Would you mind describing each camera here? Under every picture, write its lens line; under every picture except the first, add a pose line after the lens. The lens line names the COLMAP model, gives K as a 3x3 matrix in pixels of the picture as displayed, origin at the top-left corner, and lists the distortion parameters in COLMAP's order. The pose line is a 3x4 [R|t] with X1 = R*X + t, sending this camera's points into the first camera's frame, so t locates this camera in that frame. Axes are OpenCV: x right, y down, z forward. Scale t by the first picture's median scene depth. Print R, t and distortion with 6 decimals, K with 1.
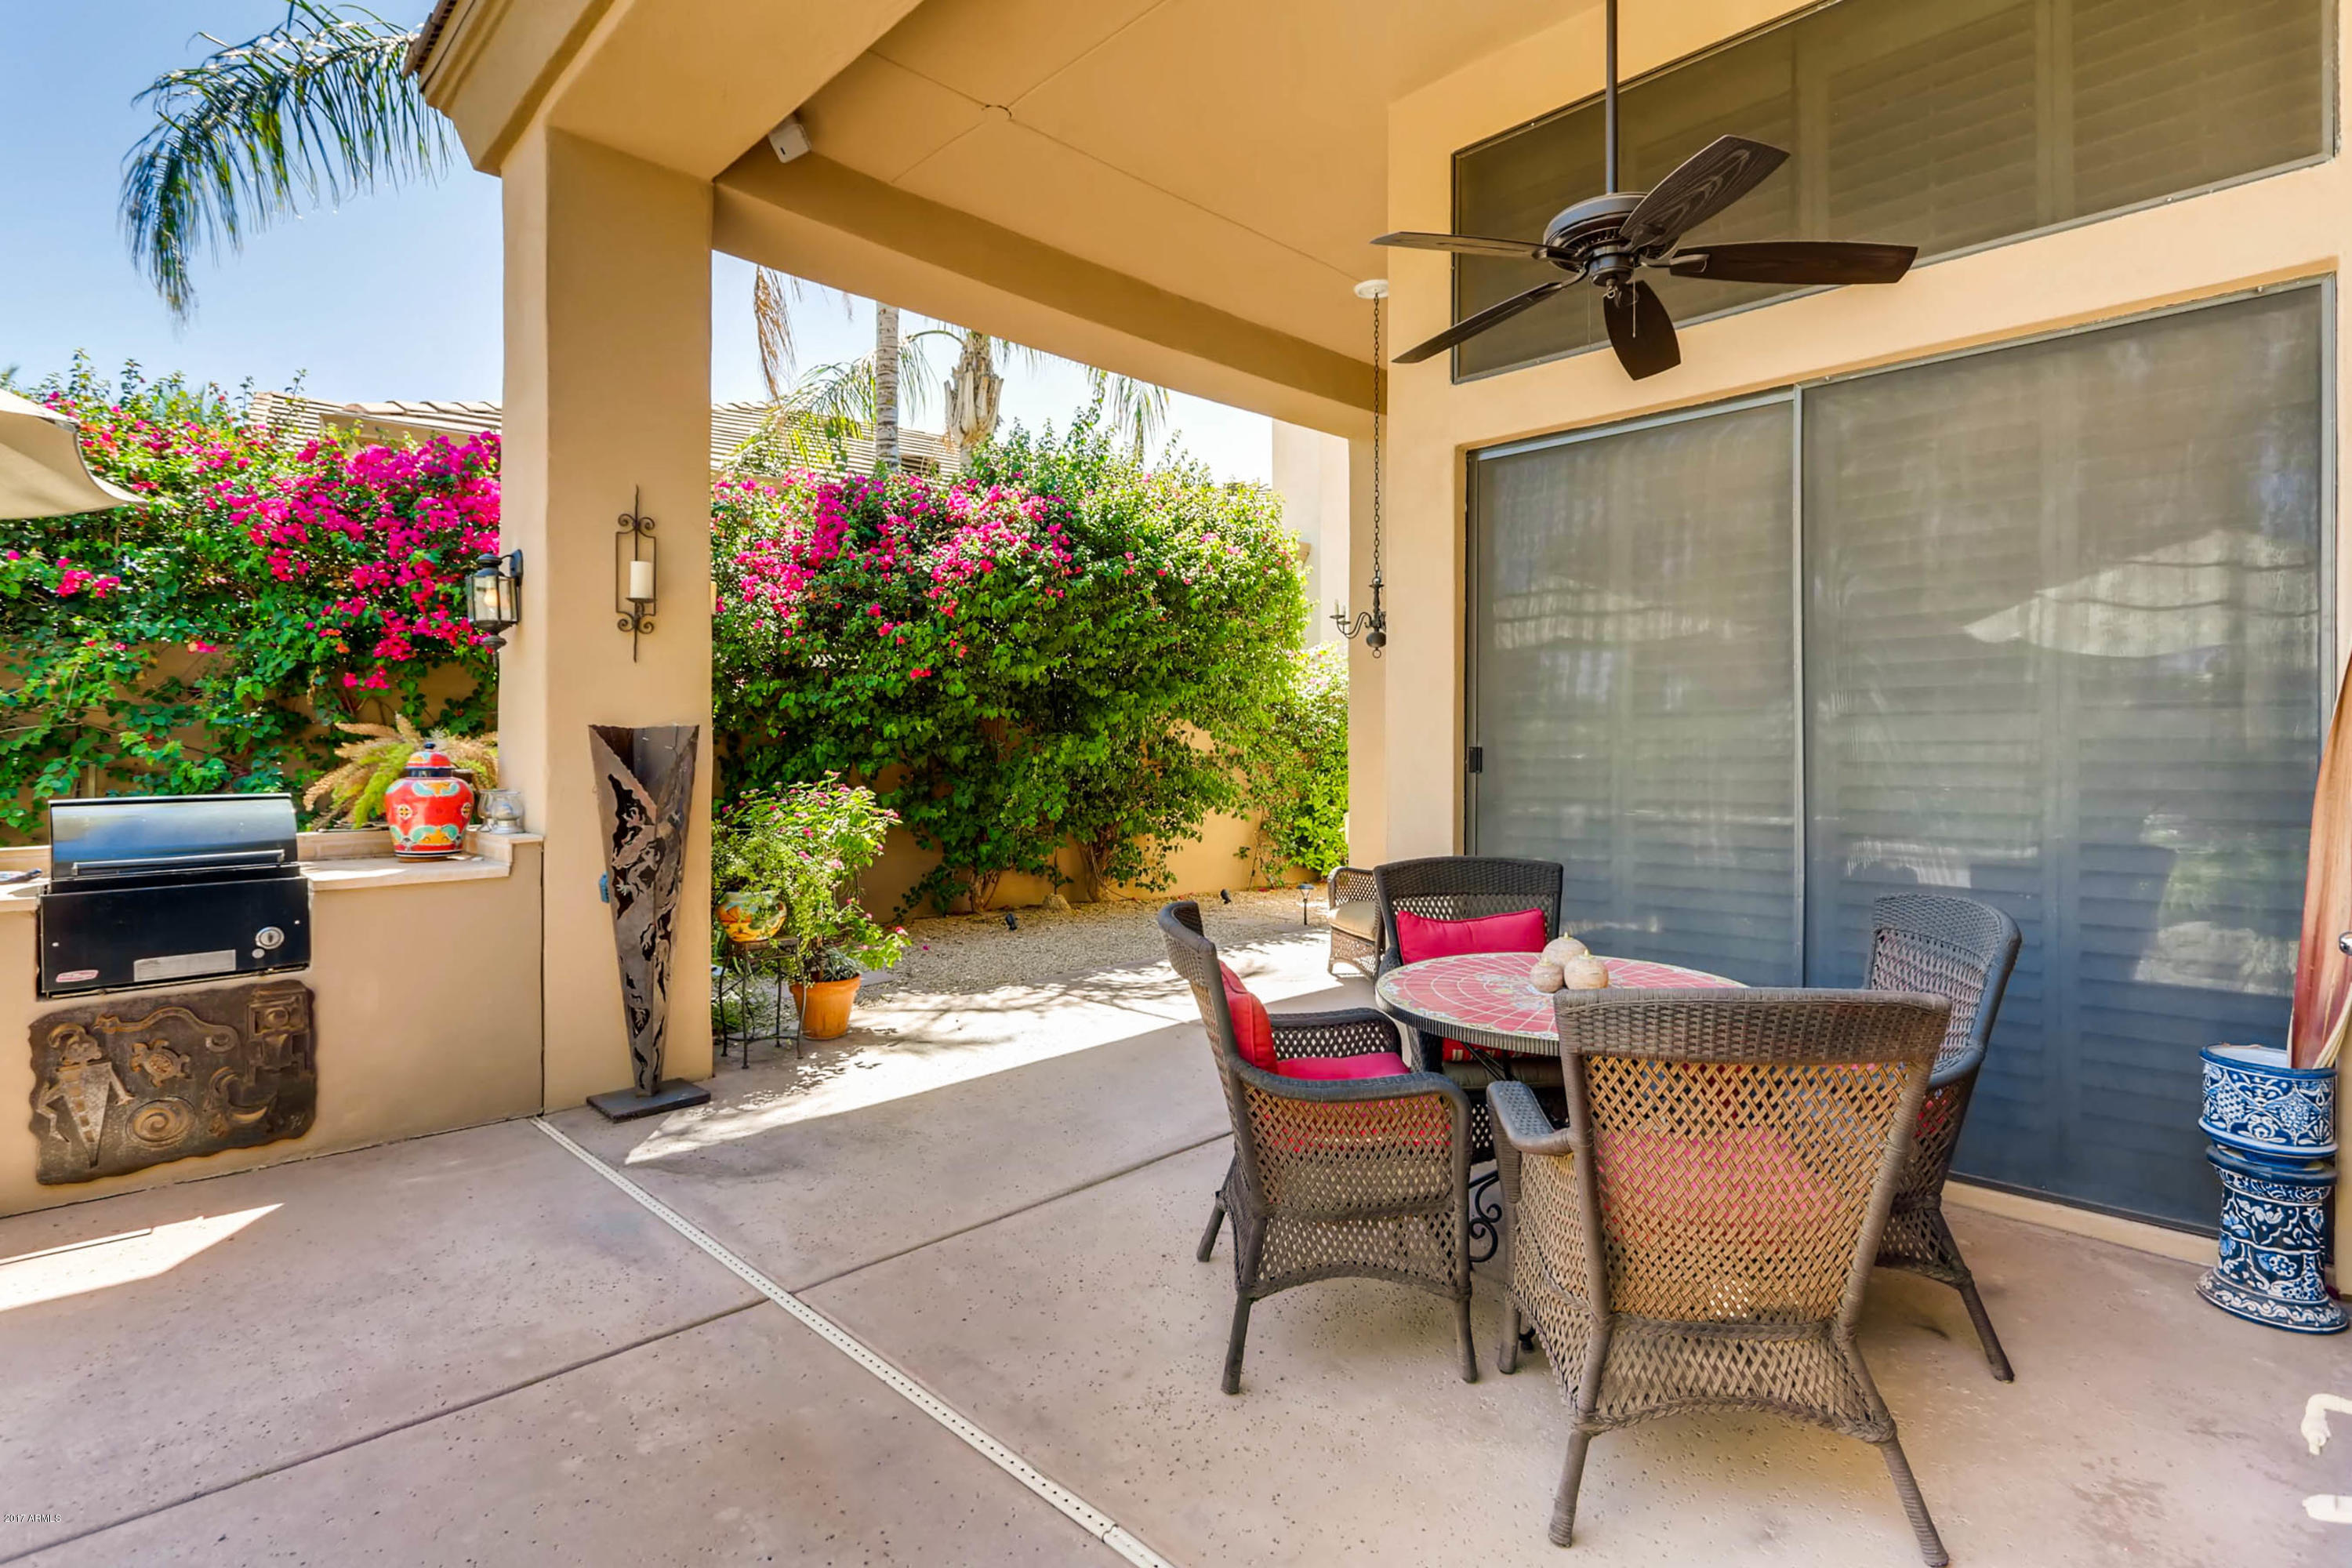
lens RADIAL K [[1136.8, 0, 1188.7], [0, 1136.8, 767.2], [0, 0, 1]] dist [-0.009026, 0.002429]
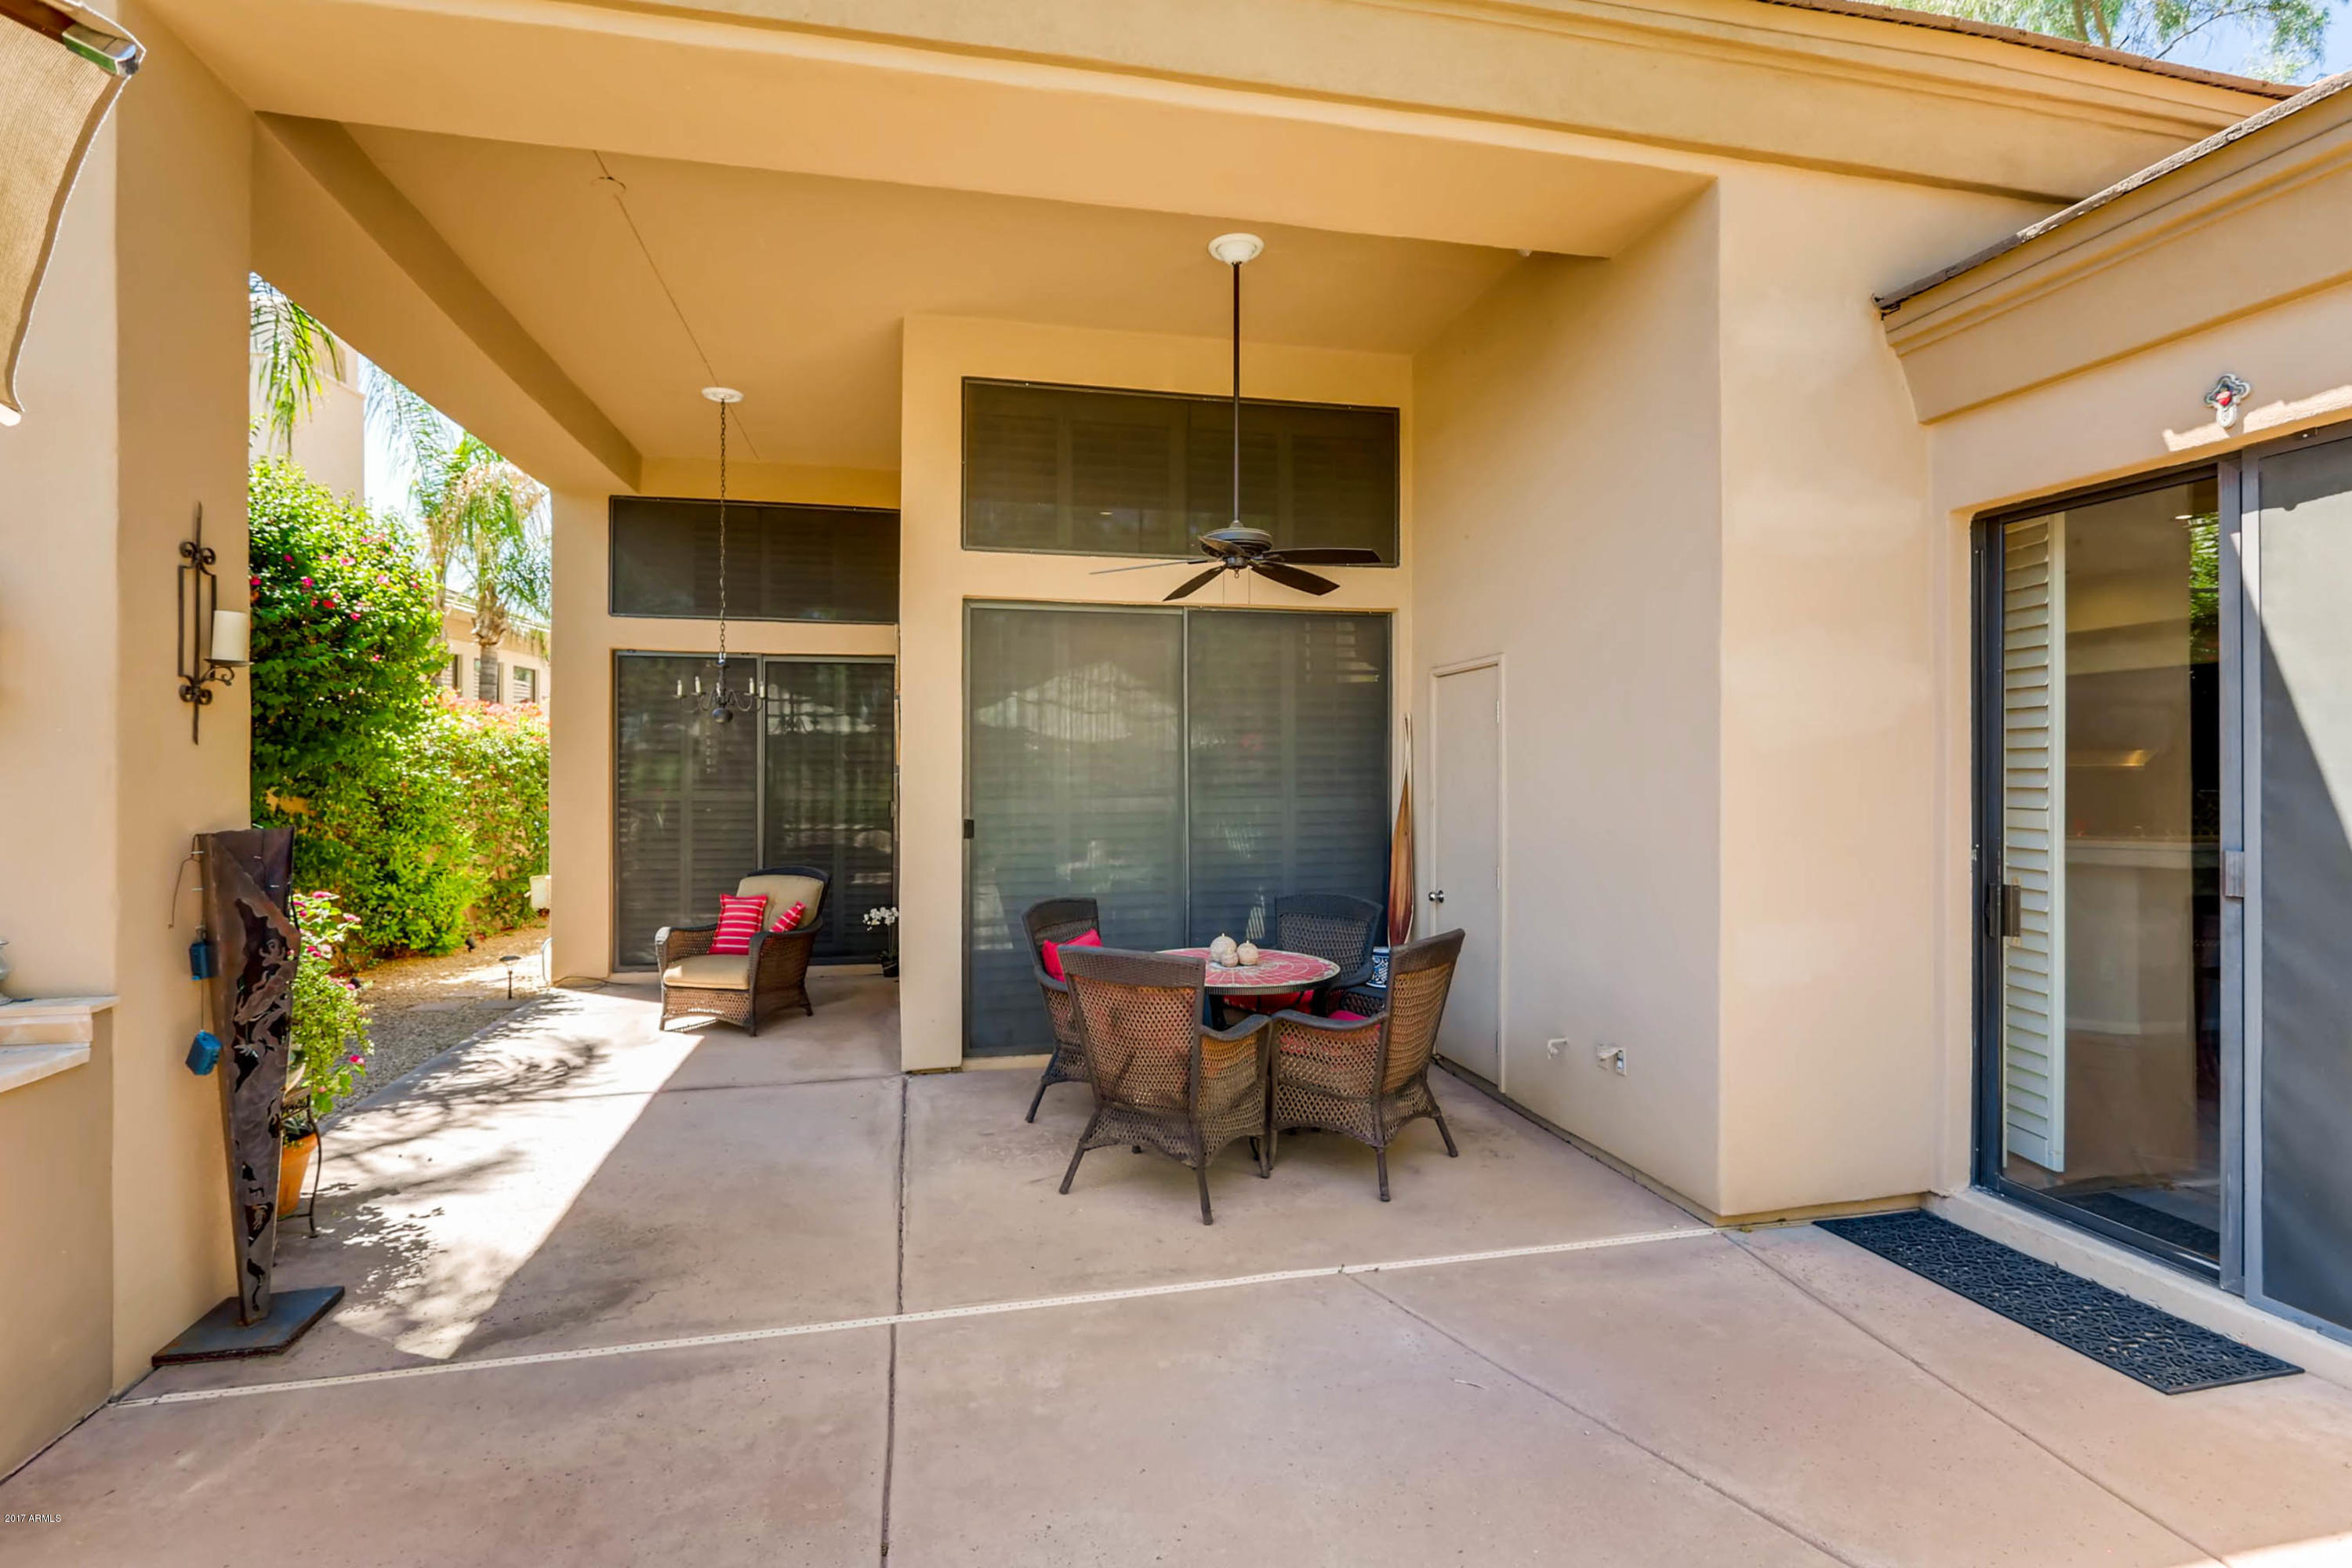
lens RADIAL K [[1136.8, 0, 1180.4], [0, 1136.8, 777.3], [0, 0, 1]] dist [-0.009026, 0.002429]
pose [[0.526728, -0.003059, 0.850029, -0.889575], [0.015052, 0.999870, -0.005729, -0.065843], [-0.849901, 0.015813, 0.526705, 0.081397]]
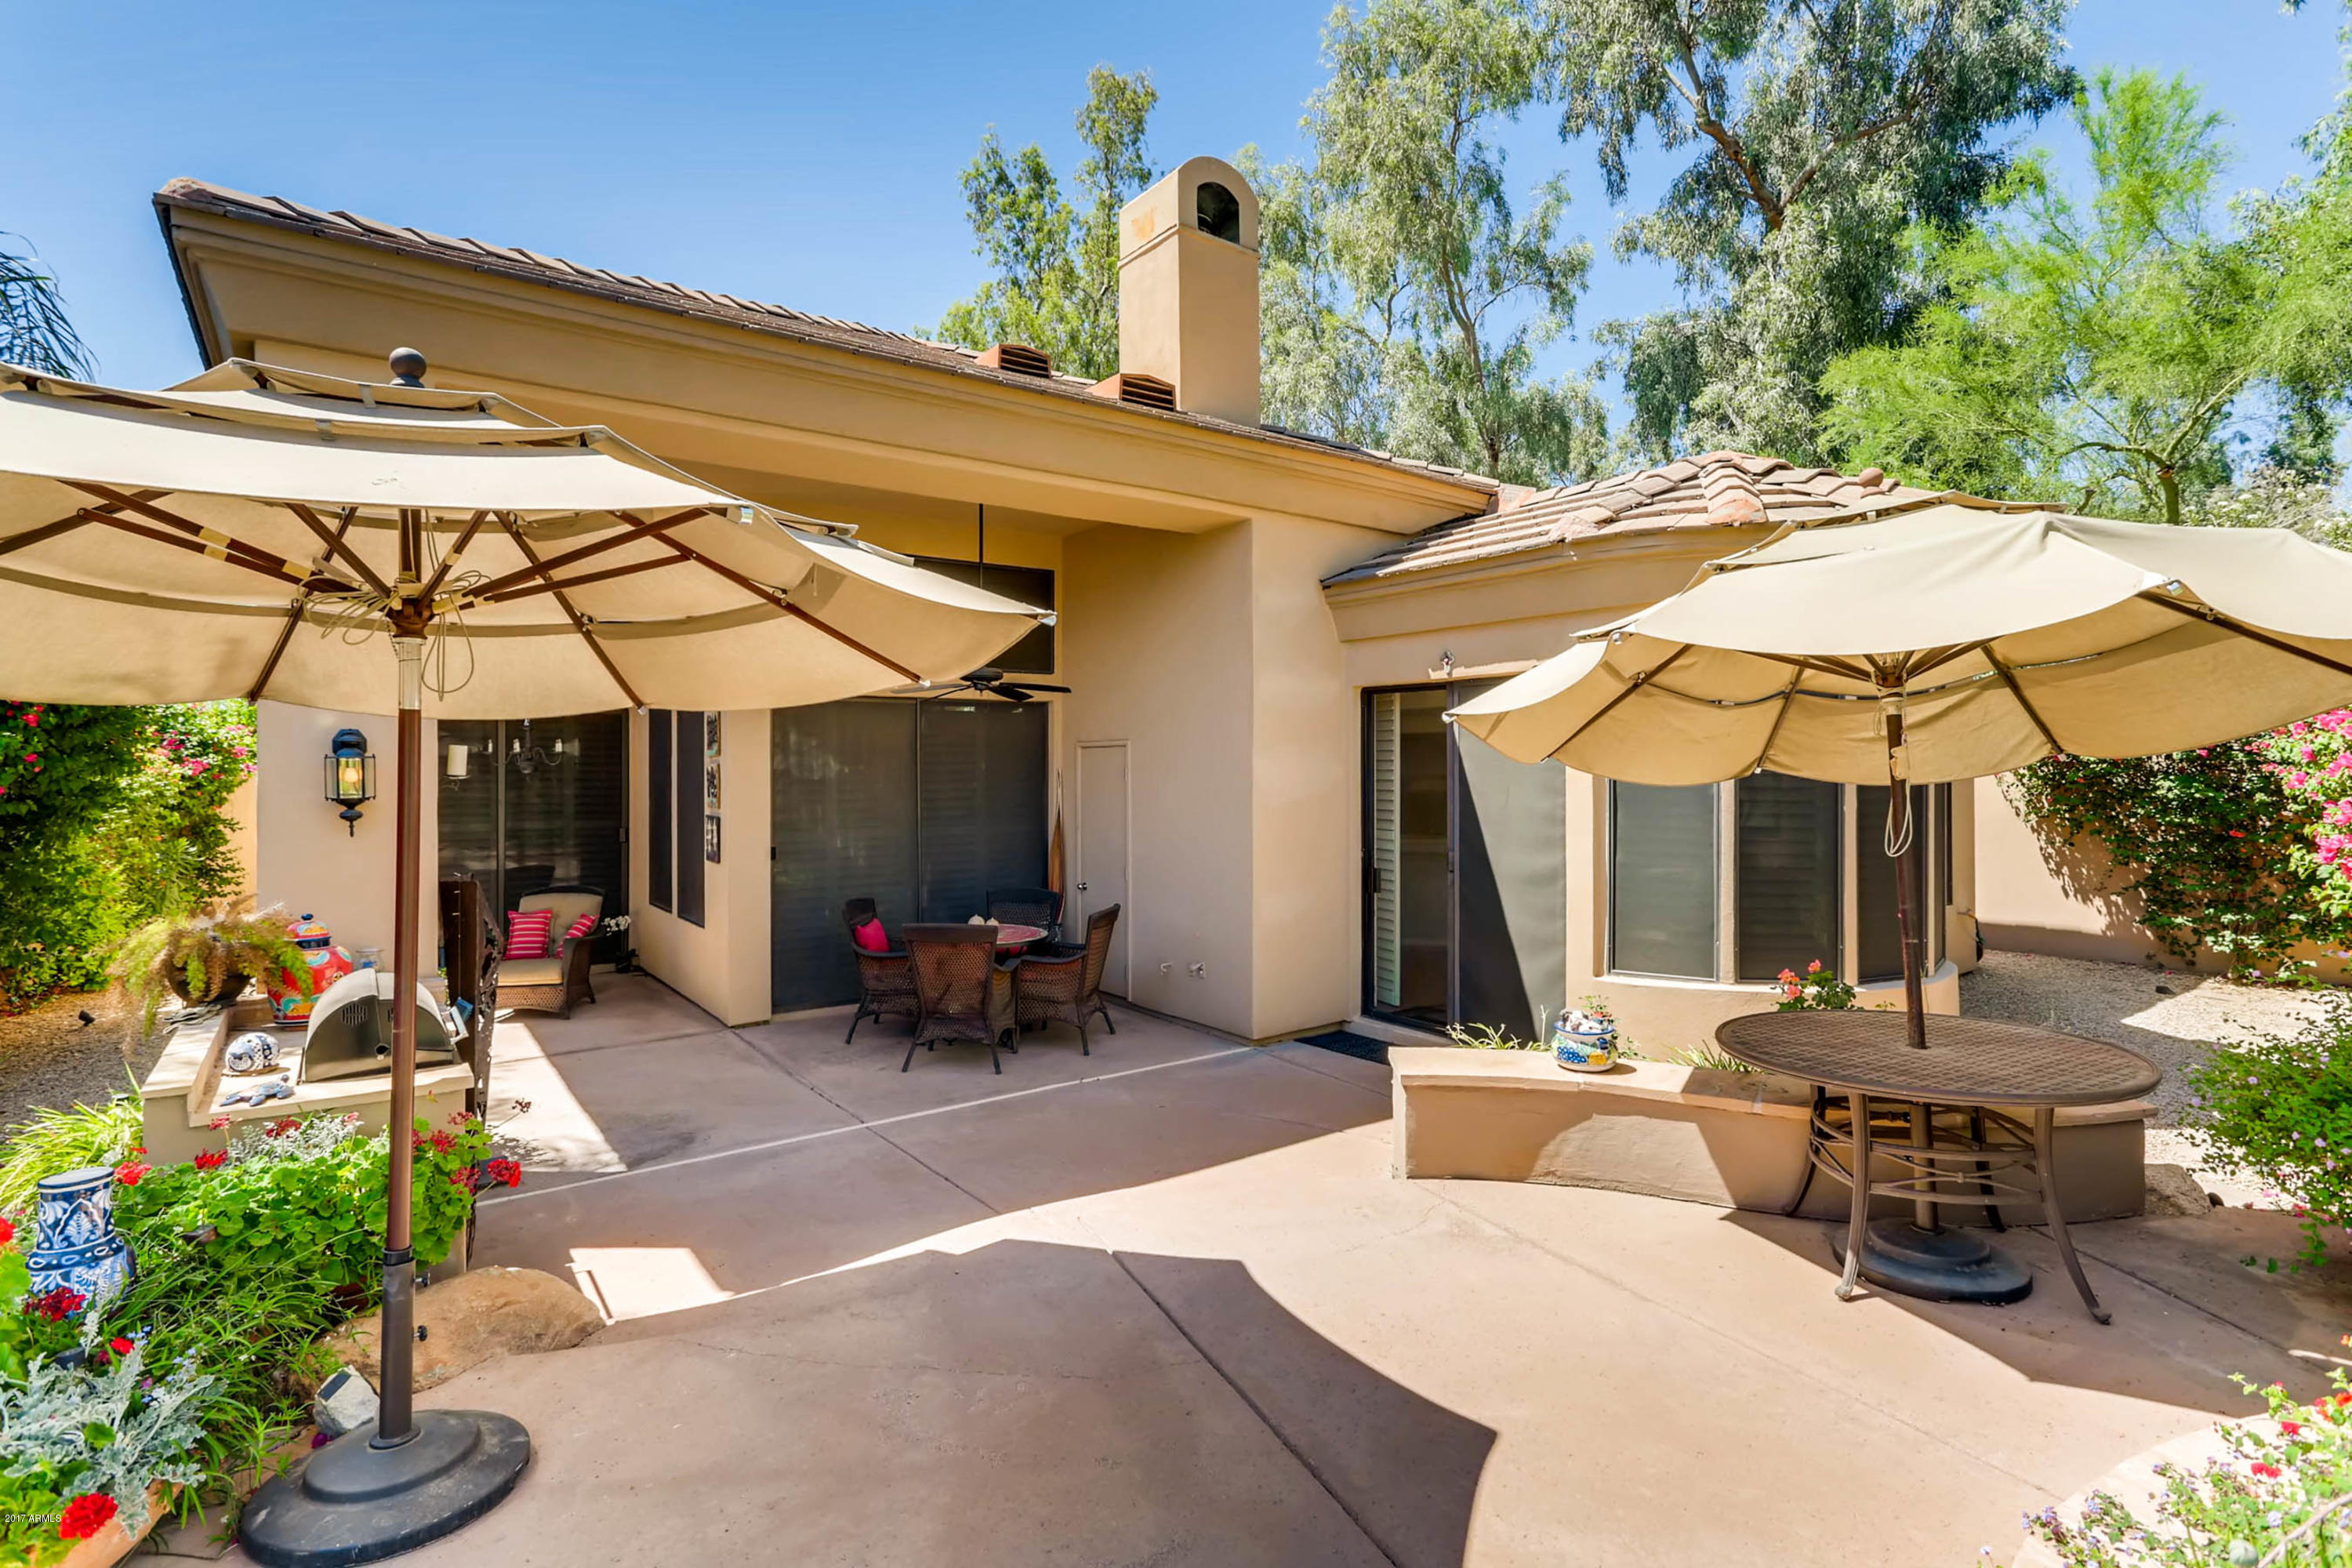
lens RADIAL K [[1136.8, 0, 1179.7], [0, 1136.8, 775.4], [0, 0, 1]] dist [-0.009026, 0.002429]
pose [[0.132620, -0.007458, 0.991139, -1.807596], [0.018937, 0.999808, 0.004989, -0.156927], [-0.990986, 0.018108, 0.132736, 0.063934]]
